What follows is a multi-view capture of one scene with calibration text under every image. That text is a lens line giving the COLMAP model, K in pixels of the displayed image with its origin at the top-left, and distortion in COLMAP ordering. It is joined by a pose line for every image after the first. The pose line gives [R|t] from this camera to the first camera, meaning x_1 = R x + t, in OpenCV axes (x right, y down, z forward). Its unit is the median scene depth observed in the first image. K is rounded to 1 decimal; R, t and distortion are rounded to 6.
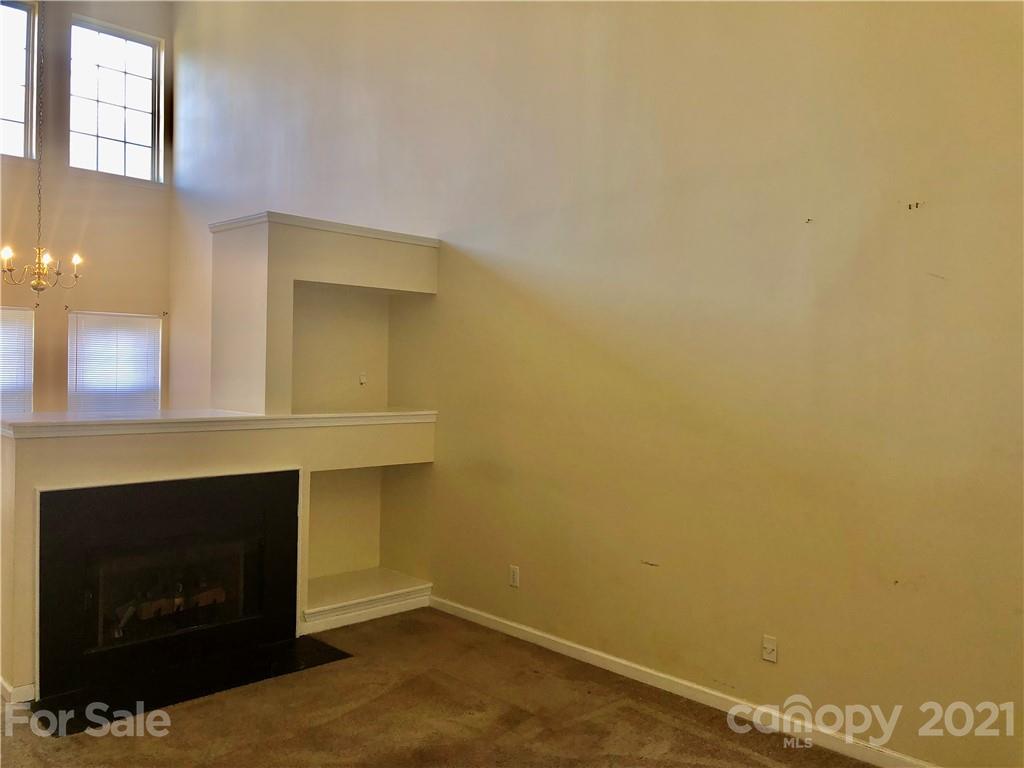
lens RADIAL K [[835.2, 0, 512.0], [0, 835.2, 384.0], [0, 0, 1]] dist [0.002687, 0.000204]
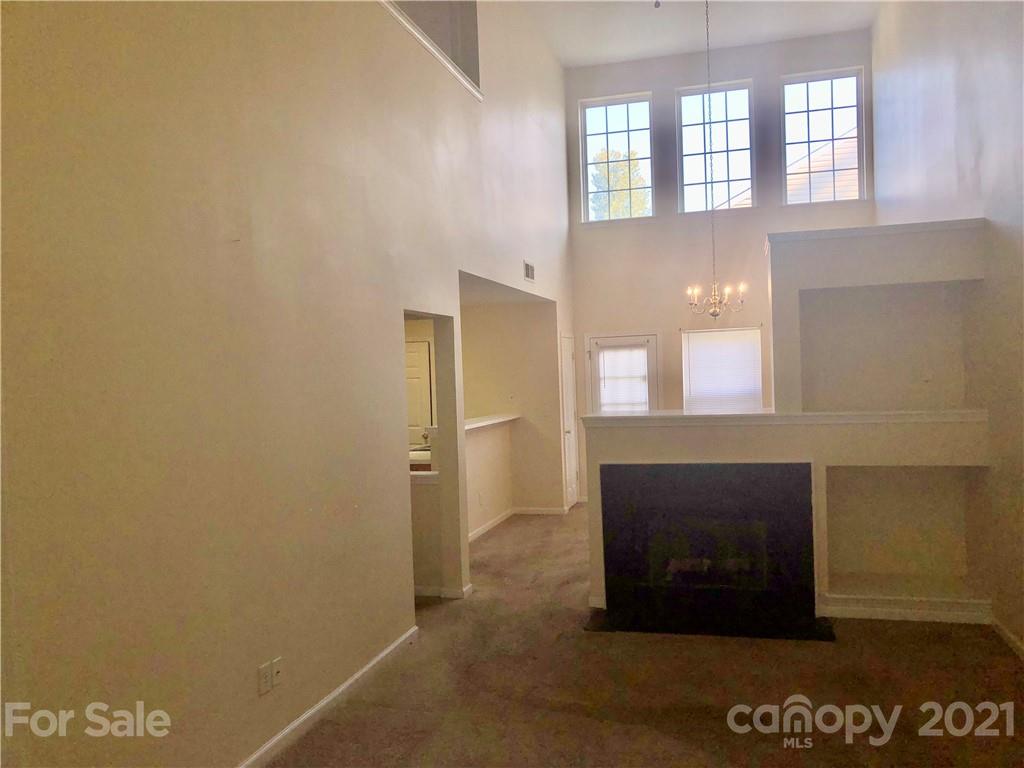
lens RADIAL K [[835.2, 0, 512.0], [0, 835.2, 384.0], [0, 0, 1]] dist [0.002687, 0.000204]
pose [[0.486652, -0.029499, -0.873097, 0.470436], [0.027348, 0.999454, -0.018525, 0.008335], [0.873168, -0.014862, 0.487194, 0.118683]]
